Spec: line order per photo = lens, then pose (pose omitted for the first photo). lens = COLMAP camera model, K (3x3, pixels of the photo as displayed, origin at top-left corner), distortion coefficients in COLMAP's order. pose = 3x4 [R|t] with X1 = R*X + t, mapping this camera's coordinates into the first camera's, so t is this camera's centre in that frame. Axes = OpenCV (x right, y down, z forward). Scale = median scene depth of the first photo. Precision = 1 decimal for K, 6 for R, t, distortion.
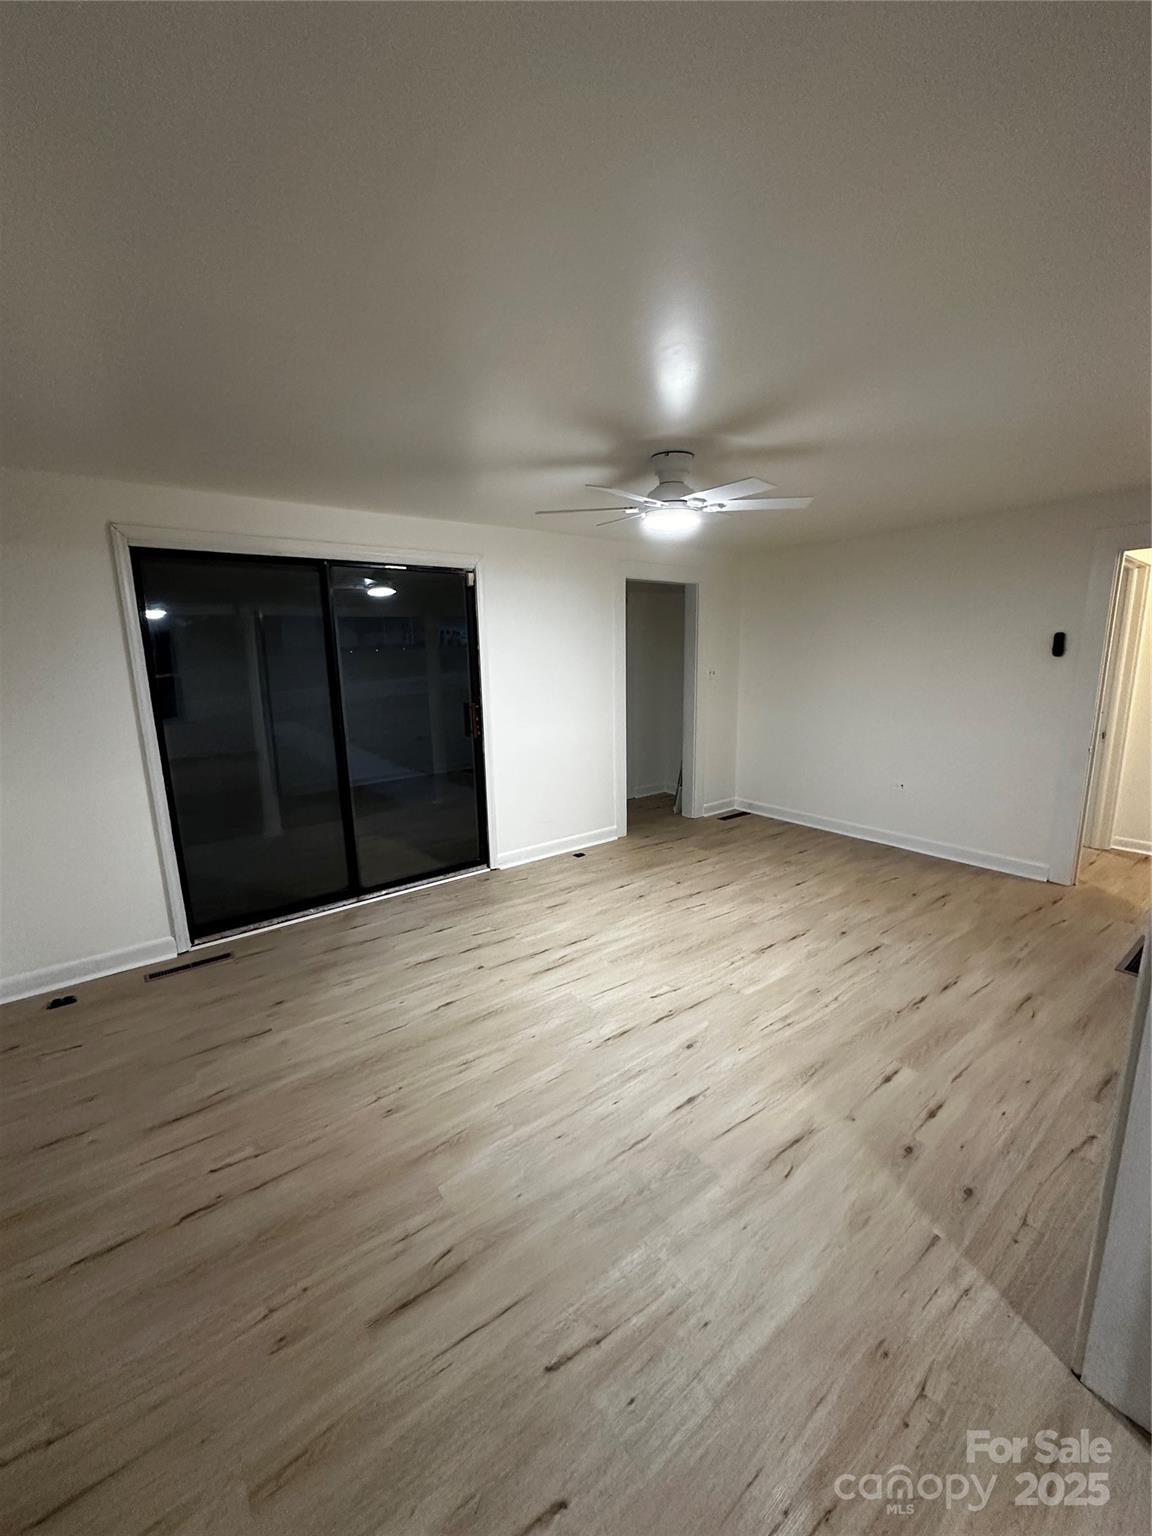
lens RADIAL K [[609.6, 0, 576.0], [0, 609.6, 768.0], [0, 0, 1]] dist [-0.006611, 0.000455]
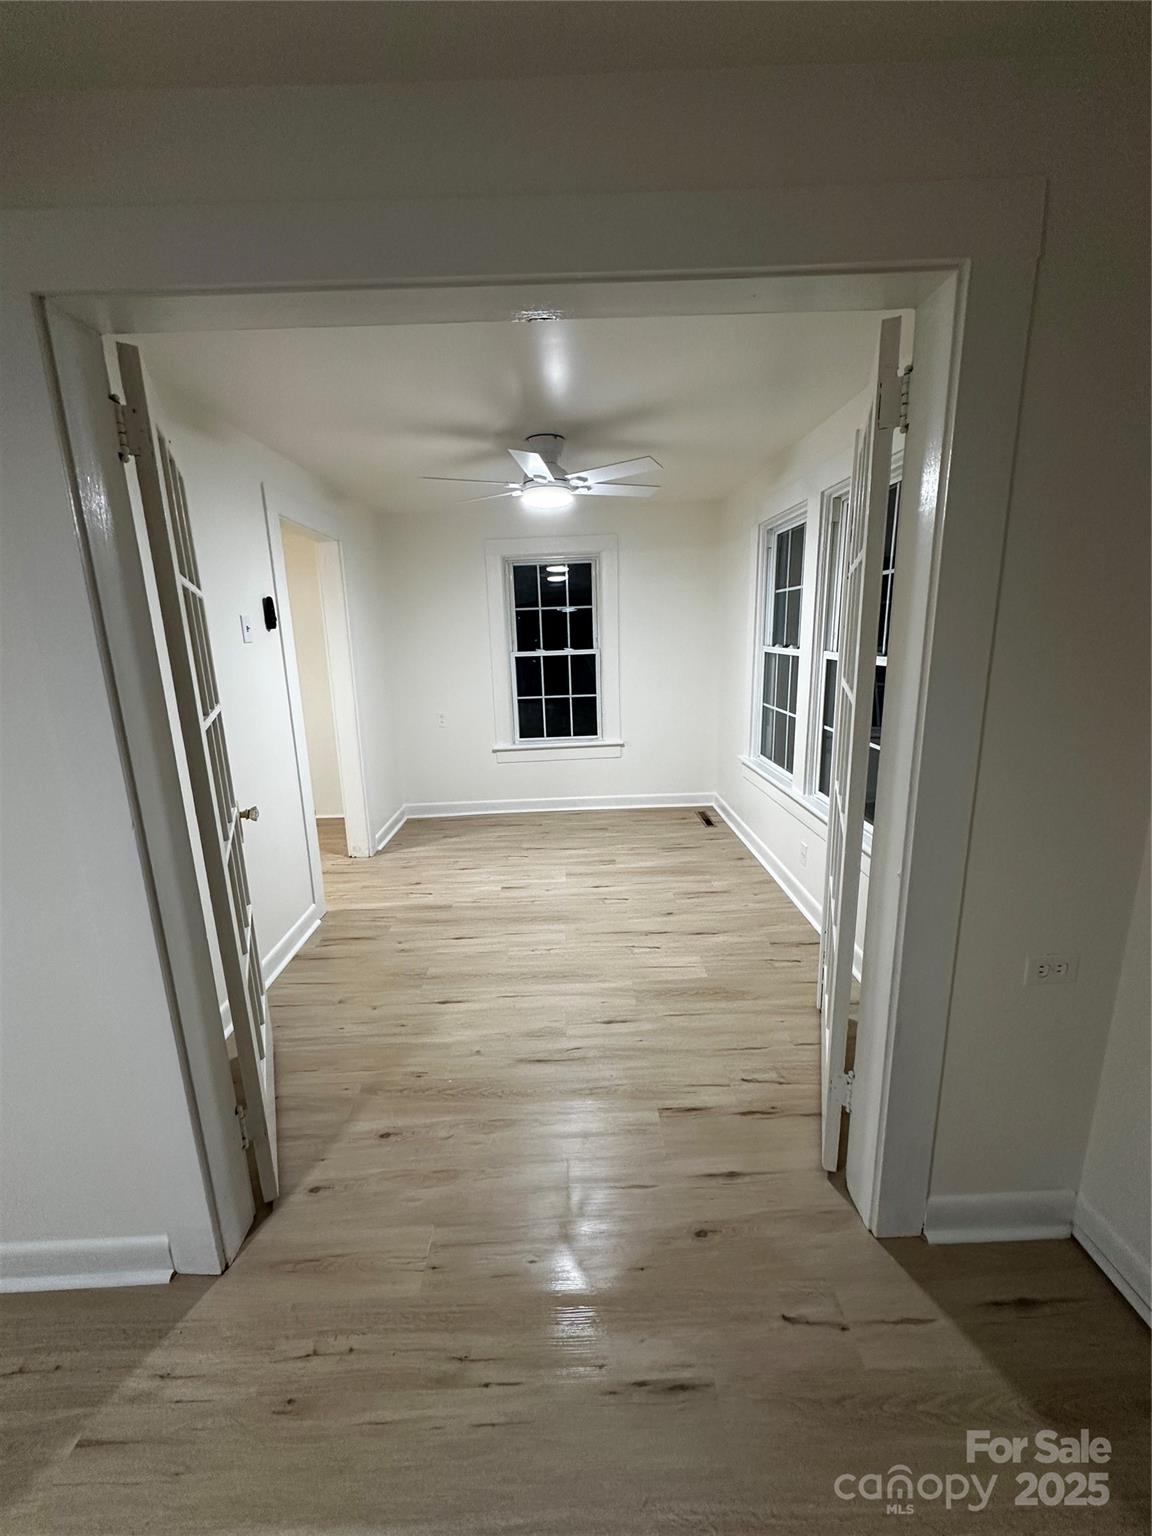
lens RADIAL K [[609.6, 0, 576.0], [0, 609.6, 768.0], [0, 0, 1]] dist [-0.006611, 0.000455]
pose [[-0.805311, -0.093729, 0.585397, -0.304071], [0.154160, 0.920350, 0.359432, -0.187318], [-0.572459, 0.379699, -0.726718, 1.143025]]
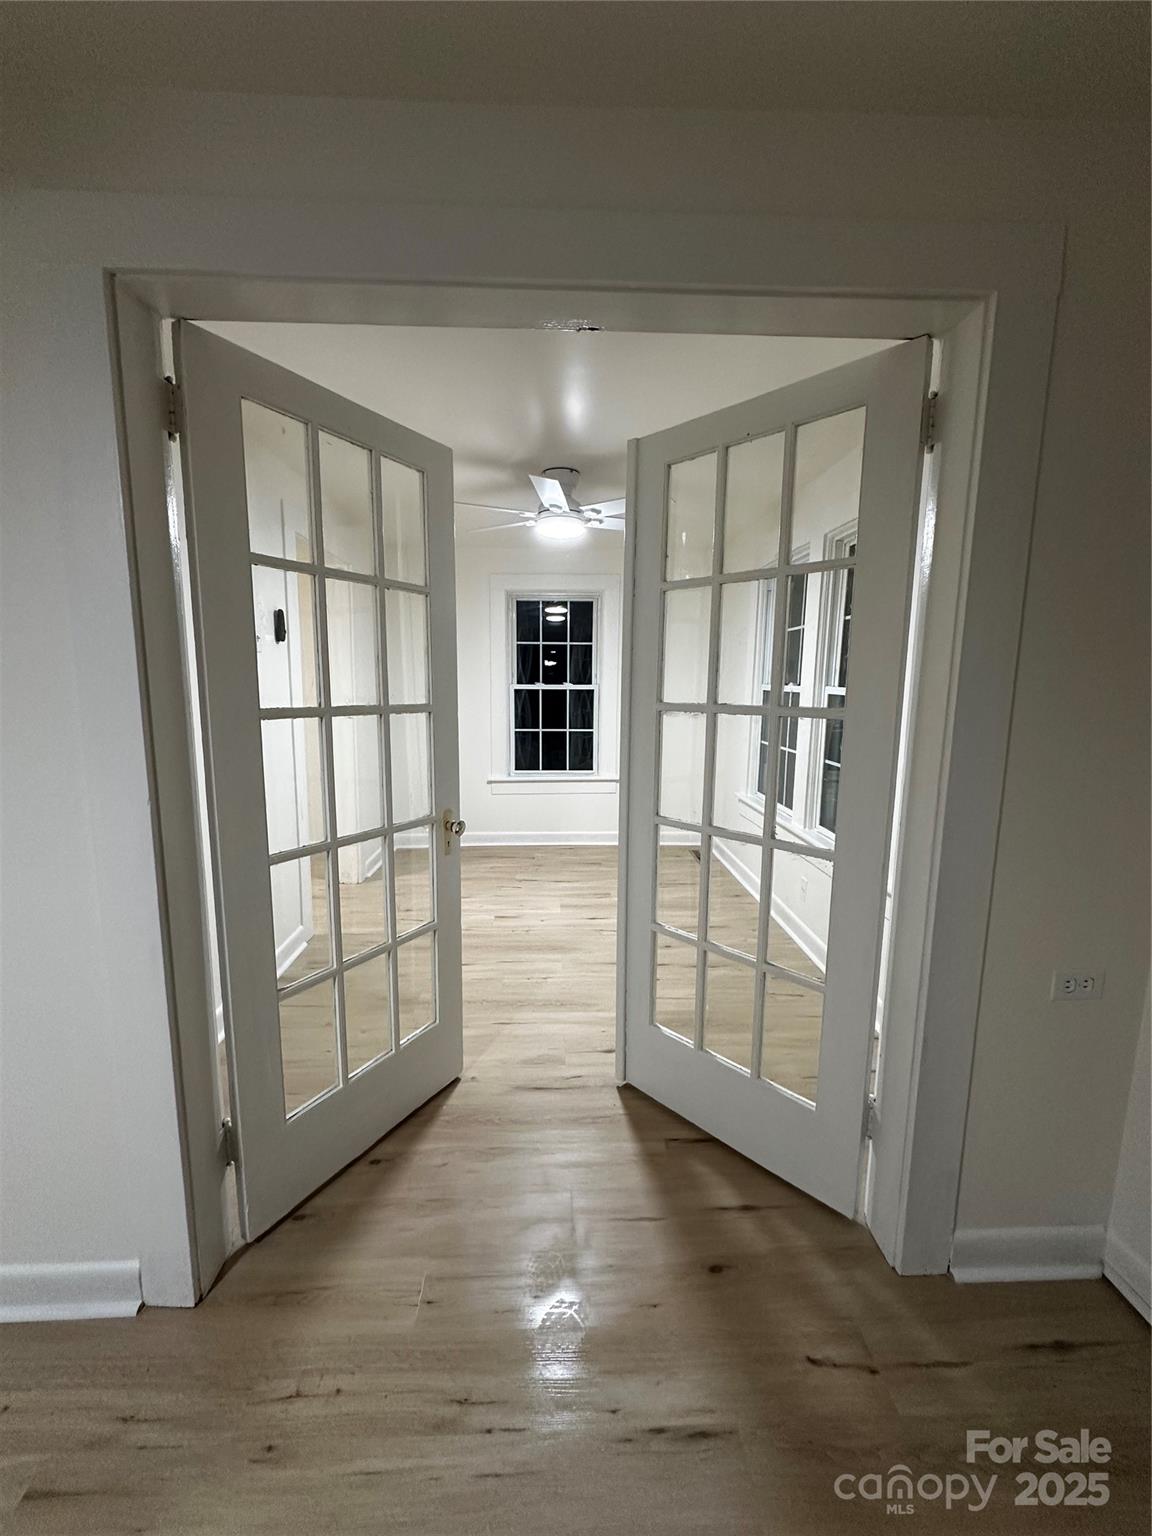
lens RADIAL K [[609.6, 0, 576.0], [0, 609.6, 768.0], [0, 0, 1]] dist [-0.006611, 0.000455]
pose [[-0.818168, -0.076821, 0.569824, -0.242115], [0.111840, 0.950843, 0.288771, -0.105536], [-0.563997, 0.299992, -0.769358, 1.214443]]
